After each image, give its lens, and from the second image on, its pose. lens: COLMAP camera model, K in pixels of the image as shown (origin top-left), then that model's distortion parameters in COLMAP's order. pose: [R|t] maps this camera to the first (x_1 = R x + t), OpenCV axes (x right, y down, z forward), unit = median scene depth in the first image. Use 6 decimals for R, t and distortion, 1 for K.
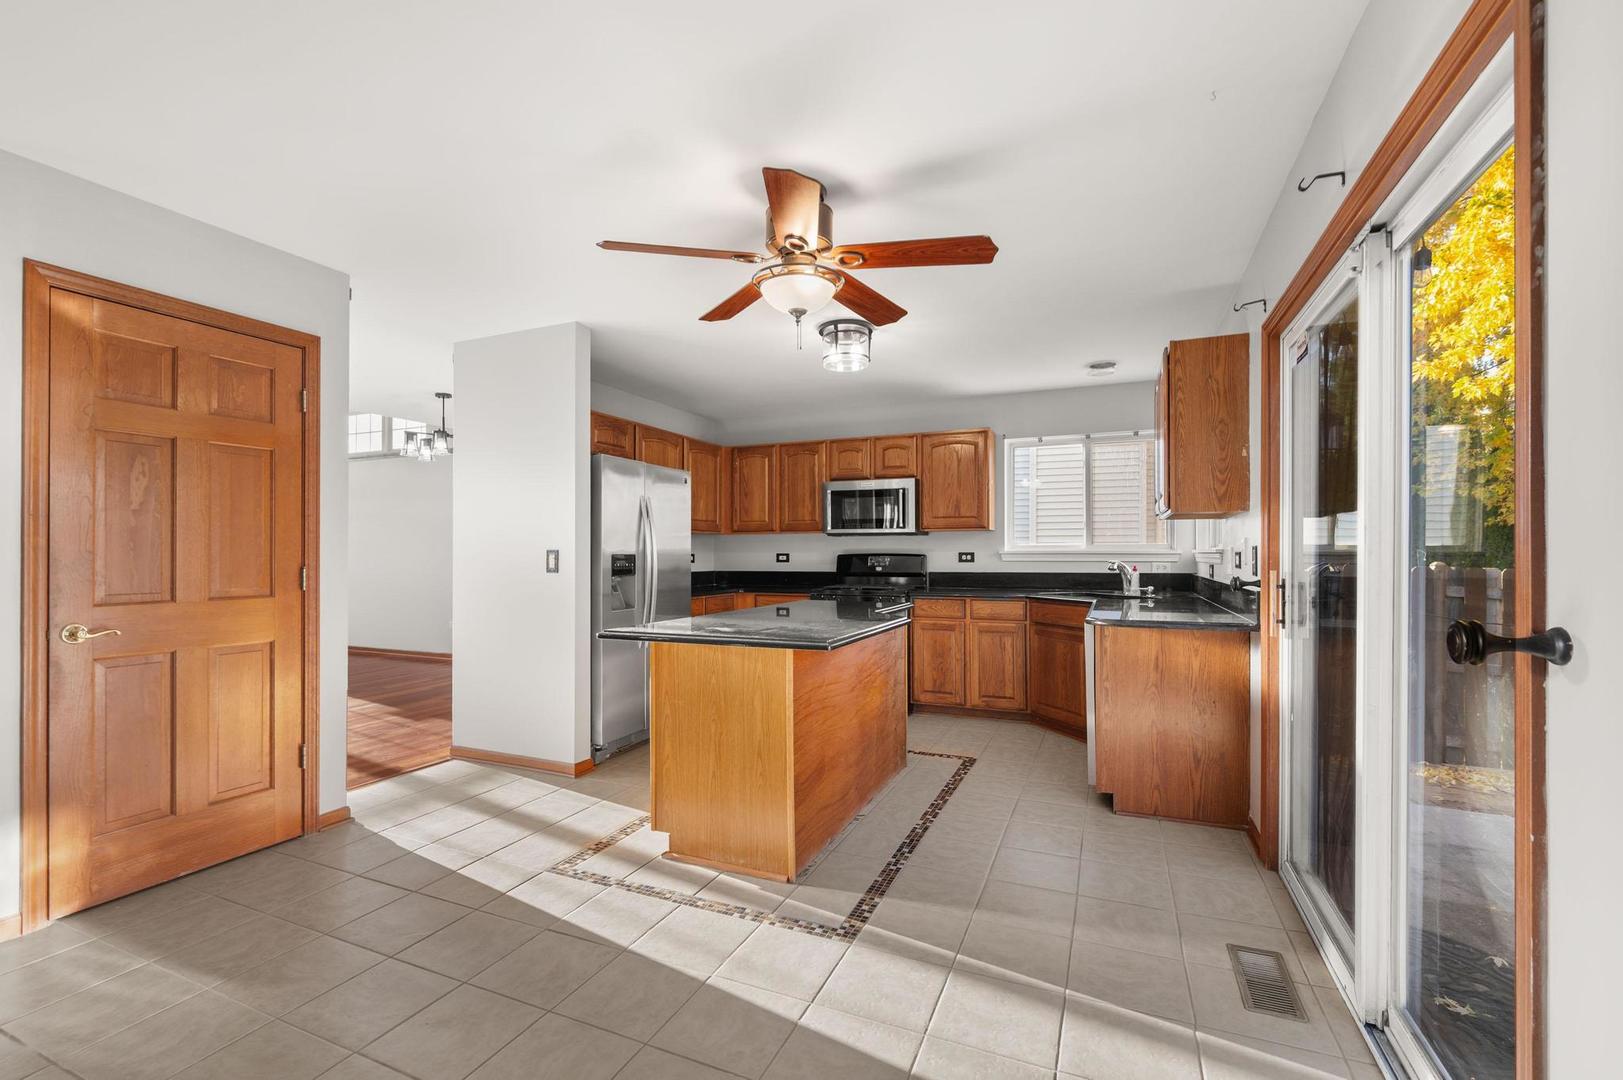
lens RADIAL K [[686.4, 0, 813.2], [0, 686.4, 550.8], [0, 0, 1]] dist [-0.004390, -0.000344]
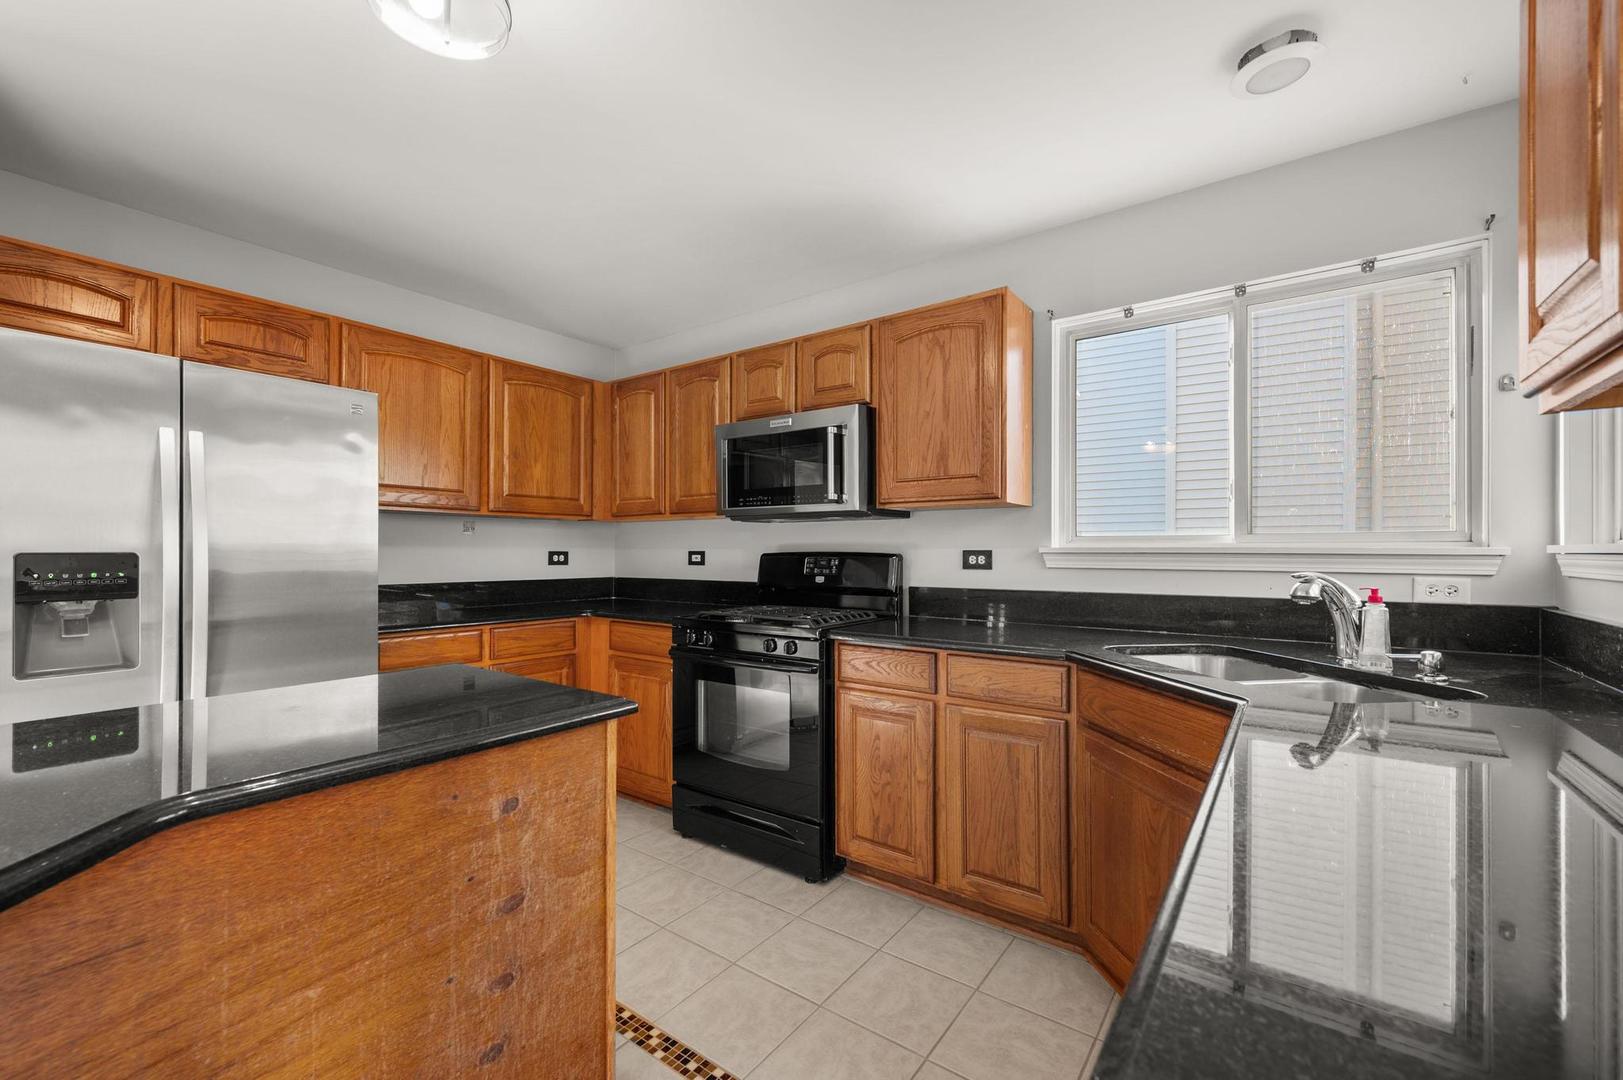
lens RADIAL K [[652.4, 0, 818.7], [0, 652.4, 544.4], [0, 0, 1]] dist [0.002469, -0.000100]
pose [[0.972580, 0.001476, -0.232562, 0.229791], [-0.003889, 0.999943, -0.009917, 0.003268], [0.232534, 0.010549, 0.972531, 0.518656]]
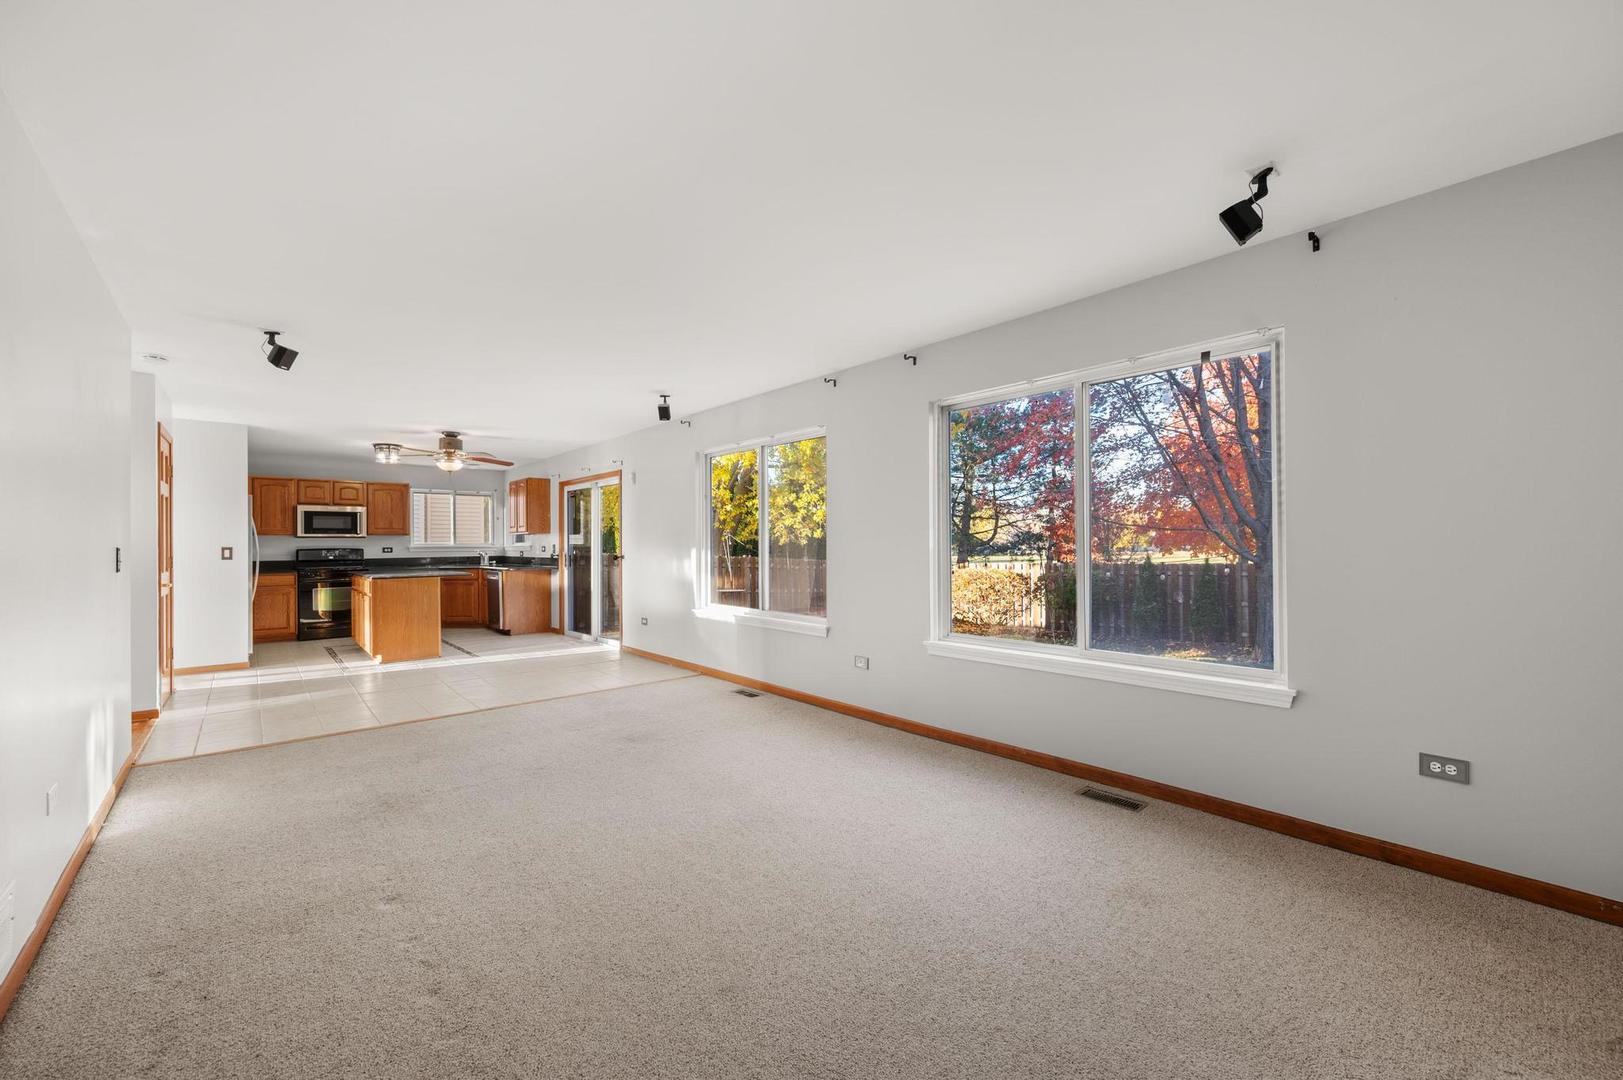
lens RADIAL K [[652.4, 0, 828.7], [0, 652.4, 541.3], [0, 0, 1]] dist [0.002469, -0.000100]
pose [[0.398294, 0.000466, 0.917258, -0.943076], [0.006800, 0.999971, -0.003461, -0.000086], [-0.917232, 0.007616, 0.398279, -0.808726]]
